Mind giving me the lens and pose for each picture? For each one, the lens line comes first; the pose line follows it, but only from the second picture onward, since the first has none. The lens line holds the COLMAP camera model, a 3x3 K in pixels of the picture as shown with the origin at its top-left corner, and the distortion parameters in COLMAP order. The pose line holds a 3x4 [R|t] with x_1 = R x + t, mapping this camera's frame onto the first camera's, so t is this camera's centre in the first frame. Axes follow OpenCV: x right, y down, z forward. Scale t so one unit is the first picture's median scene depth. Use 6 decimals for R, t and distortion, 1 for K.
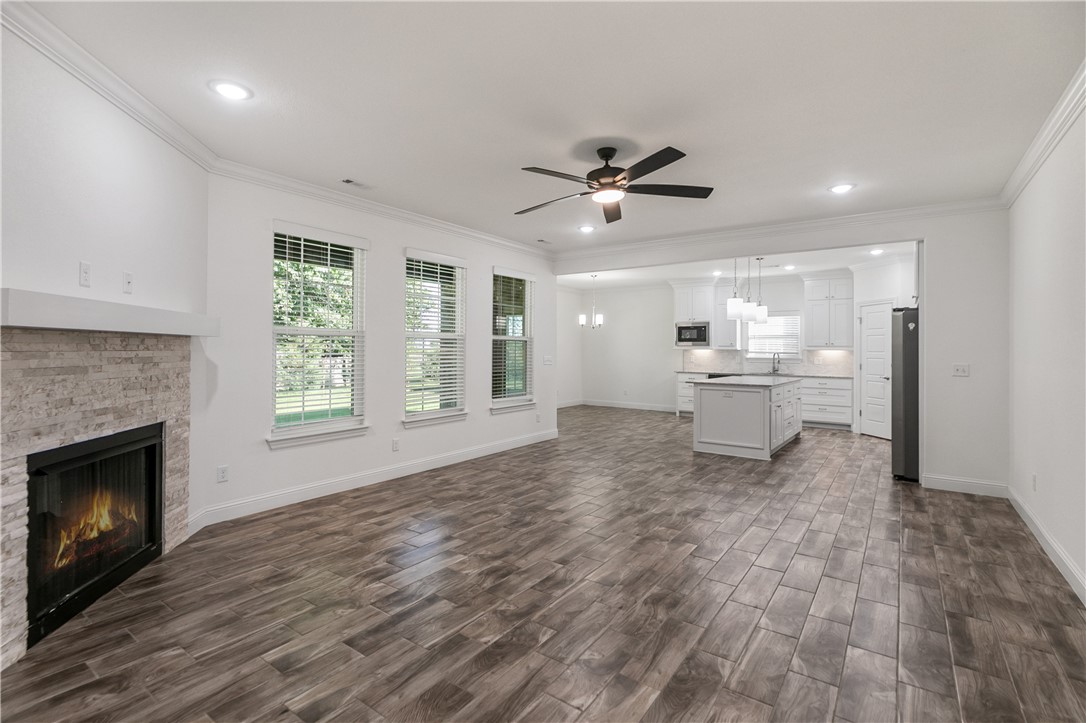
lens RADIAL K [[510.1, 0, 532.7], [0, 510.1, 346.6], [0, 0, 1]] dist [0.011037, -0.001080]
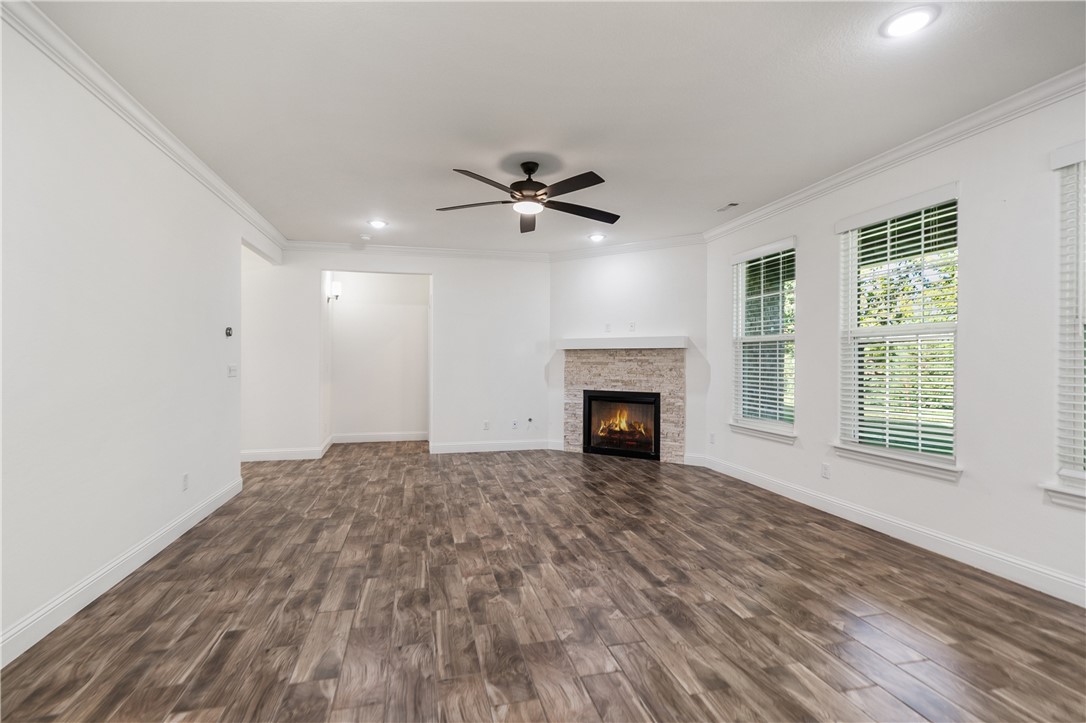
lens RADIAL K [[498.8, 0, 529.7], [0, 498.8, 356.4], [0, 0, 1]] dist [0.004021, 0.000122]
pose [[-0.657898, -0.013932, -0.752978, 1.009015], [-0.002912, 0.999868, -0.015956, 0.038303], [0.753101, -0.008305, -0.657852, 1.831154]]
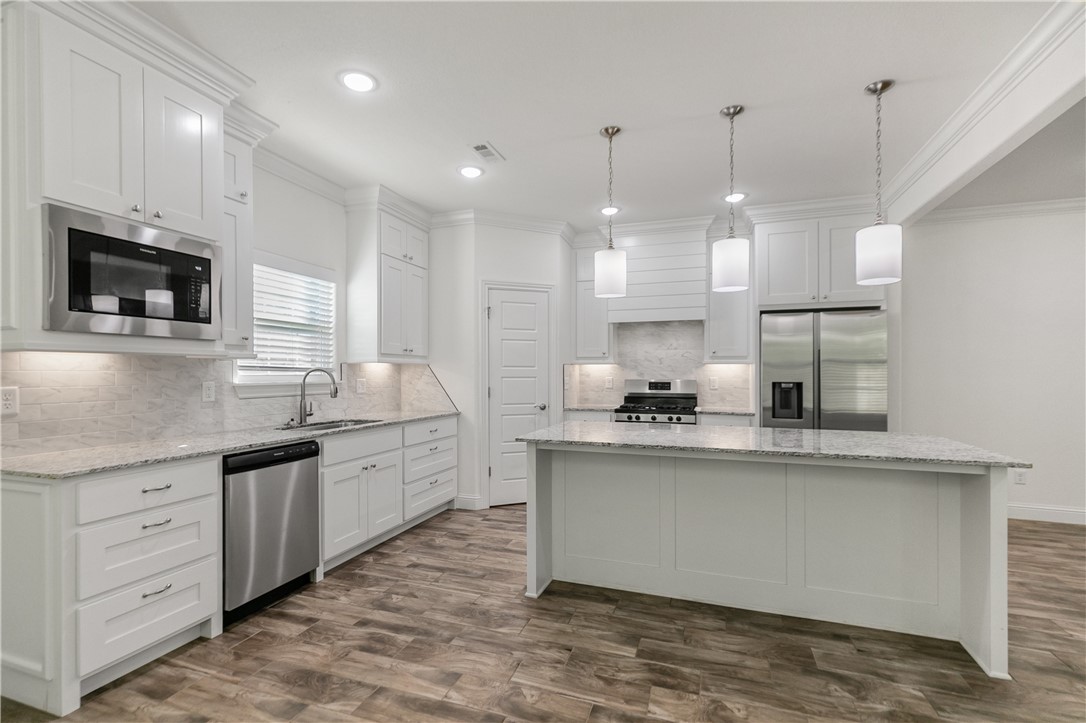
lens RADIAL K [[503.5, 0, 529.2], [0, 503.5, 373.9], [0, 0, 1]] dist [0.004719, -0.000190]
pose [[-0.273081, -0.010249, 0.961936, 0.194495], [-0.010873, 0.999912, 0.007567, 0.032414], [-0.961930, -0.008392, -0.273168, 2.730032]]
